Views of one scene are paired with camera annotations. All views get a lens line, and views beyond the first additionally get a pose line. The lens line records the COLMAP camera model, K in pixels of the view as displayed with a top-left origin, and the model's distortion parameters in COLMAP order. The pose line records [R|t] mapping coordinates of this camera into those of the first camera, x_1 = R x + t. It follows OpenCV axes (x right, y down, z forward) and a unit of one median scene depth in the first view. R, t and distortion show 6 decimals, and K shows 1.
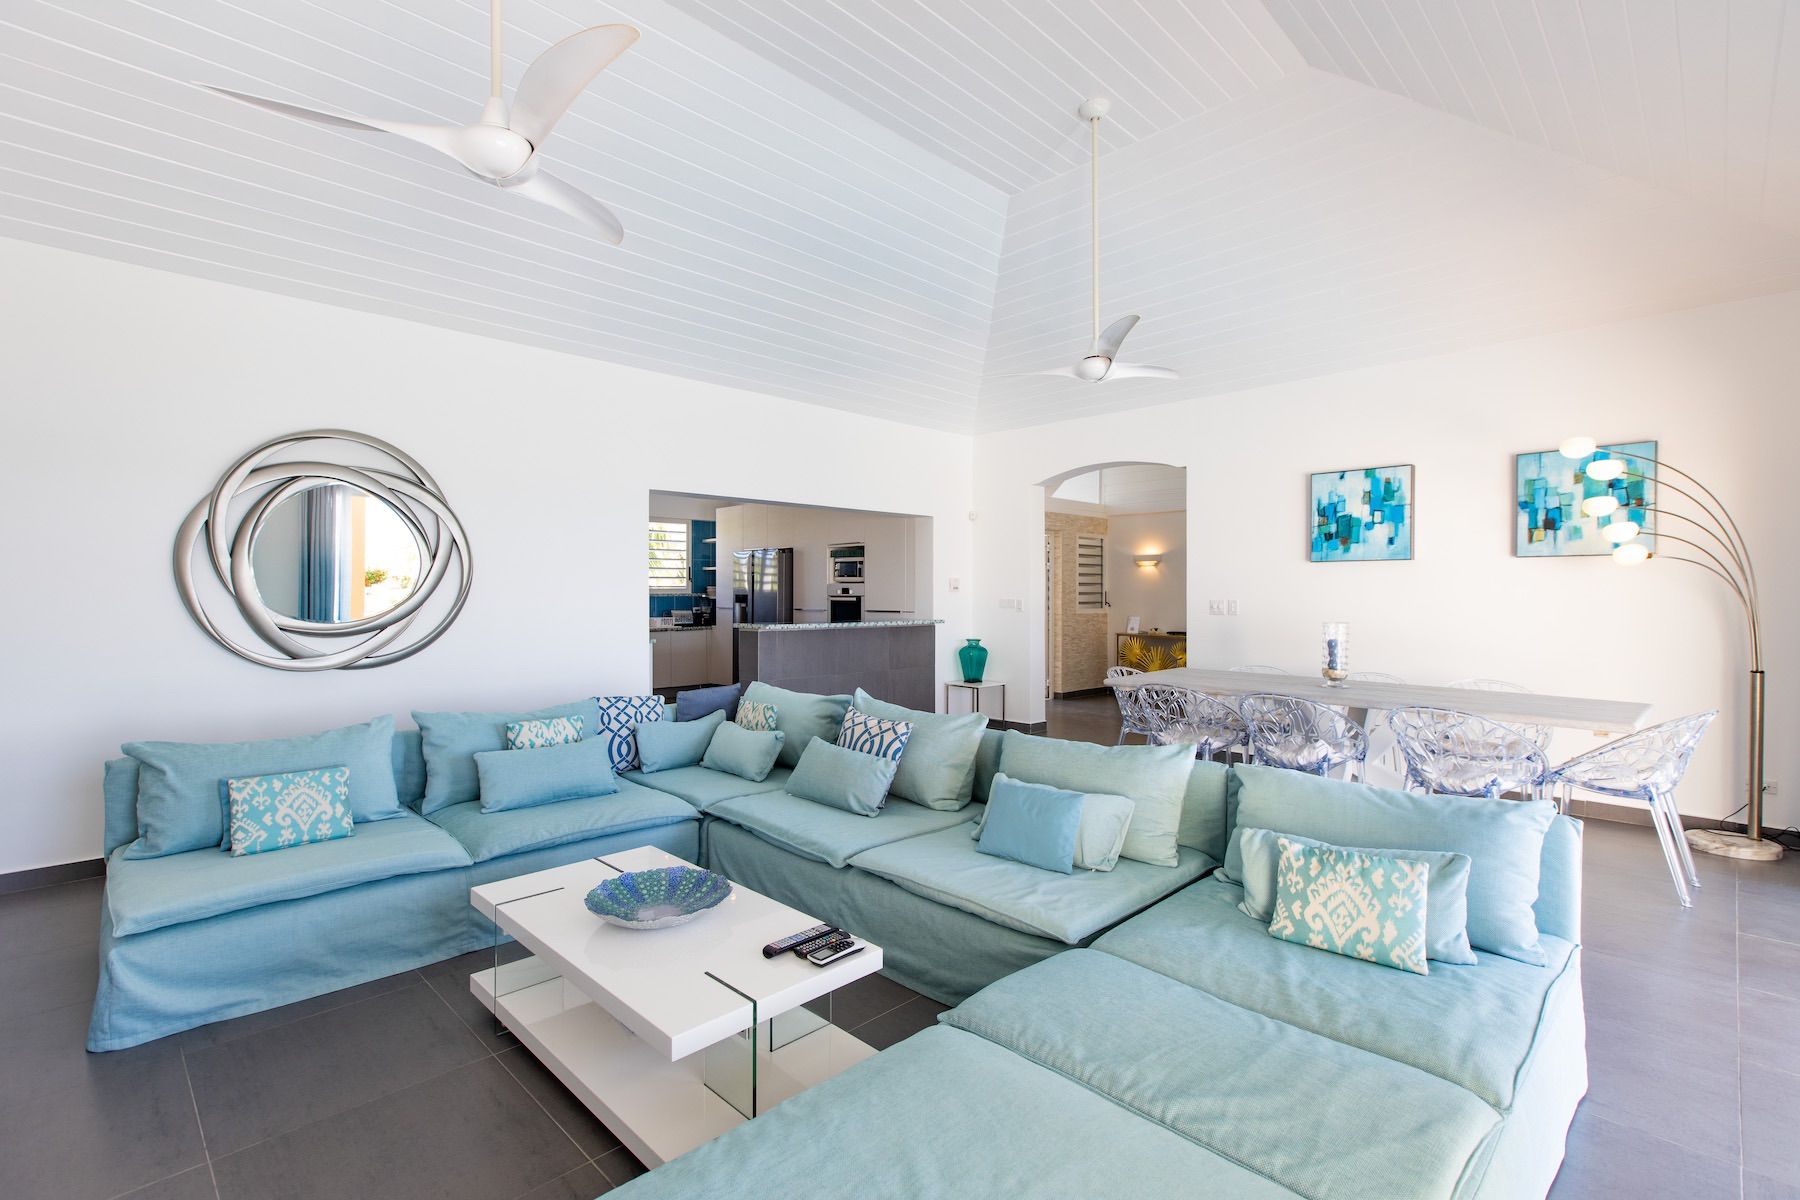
lens RADIAL K [[829.6, 0, 898.7], [0, 829.6, 596.9], [0, 0, 1]] dist [-0.001569, -0.000057]
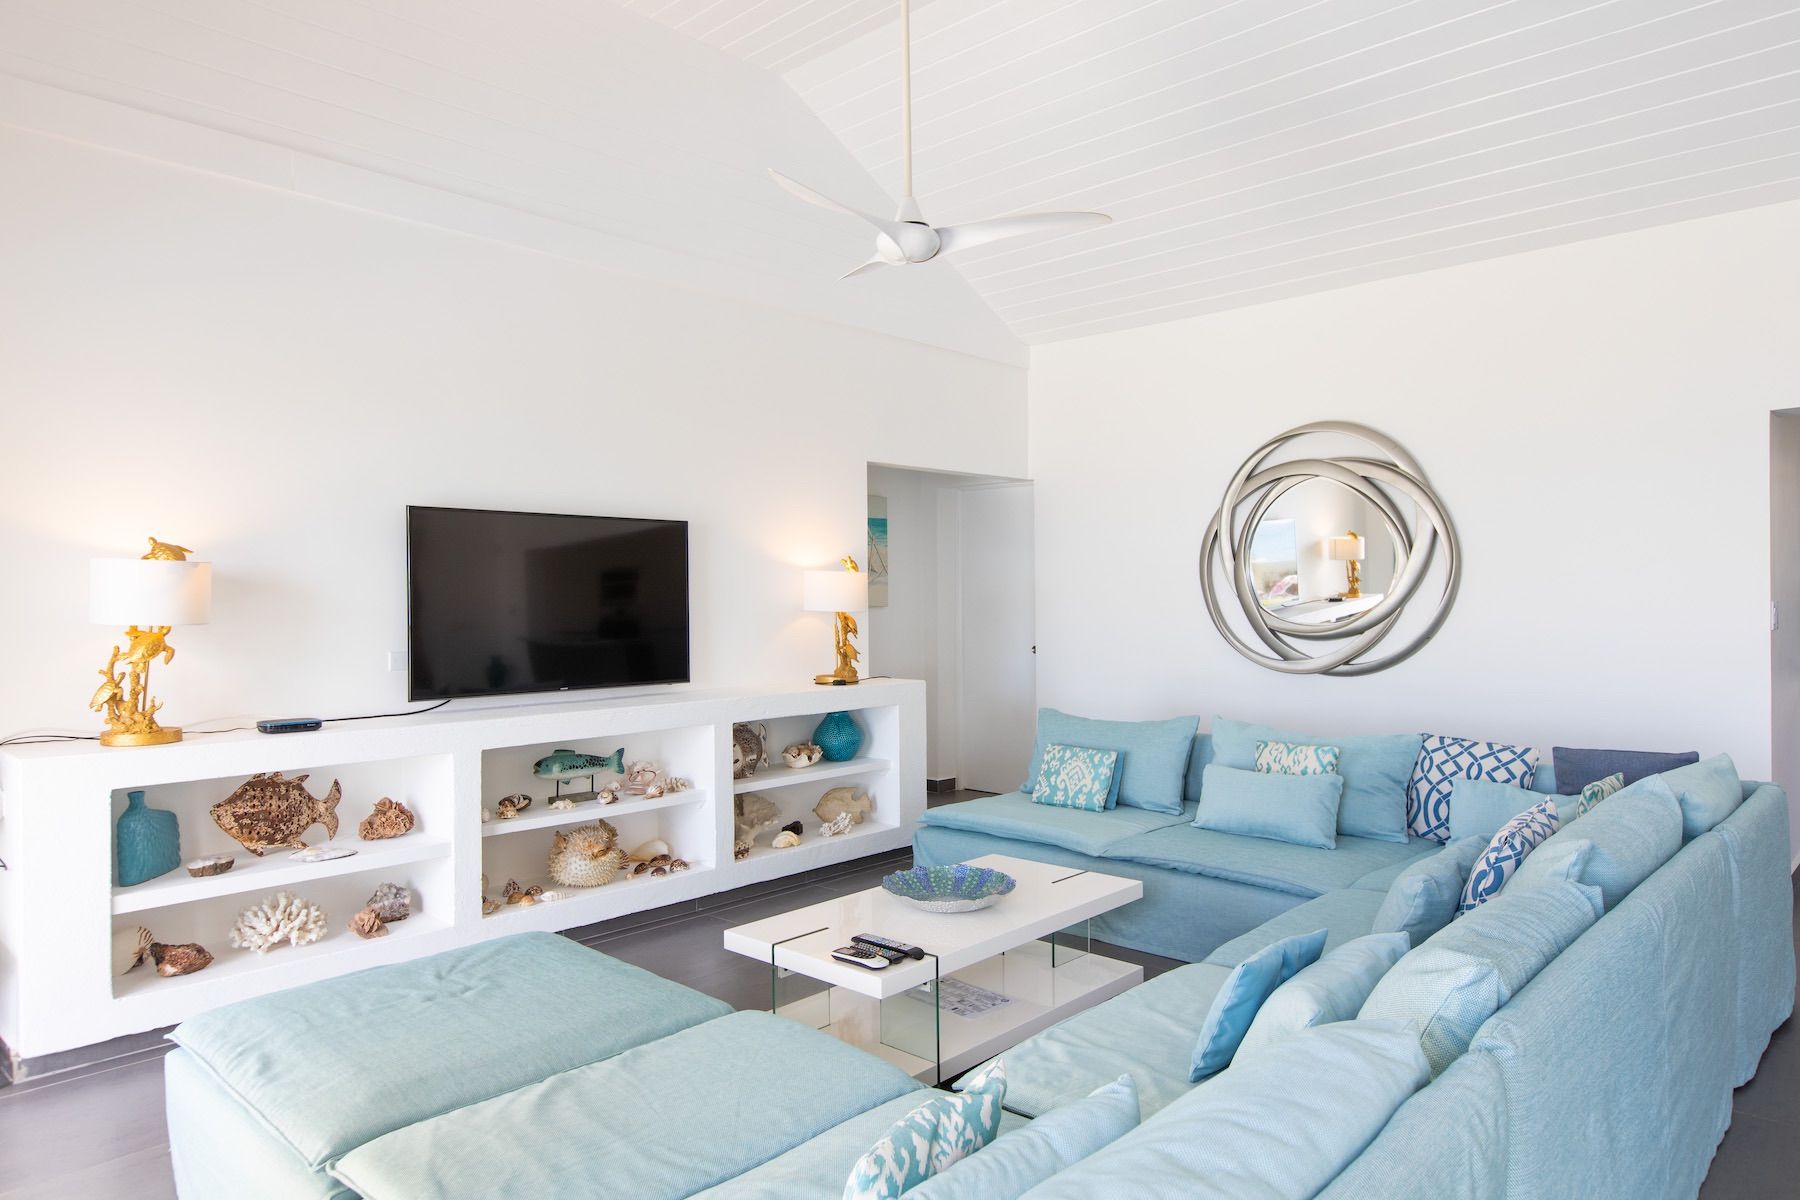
lens RADIAL K [[1146.9, 0, 899.0], [0, 1146.9, 598.1], [0, 0, 1]] dist [0.000378, 0.000112]
pose [[0.037802, 0.003041, -0.999281, 0.728152], [0.001687, 0.999994, 0.003107, -0.005153], [0.999284, -0.001803, 0.037797, 0.556448]]
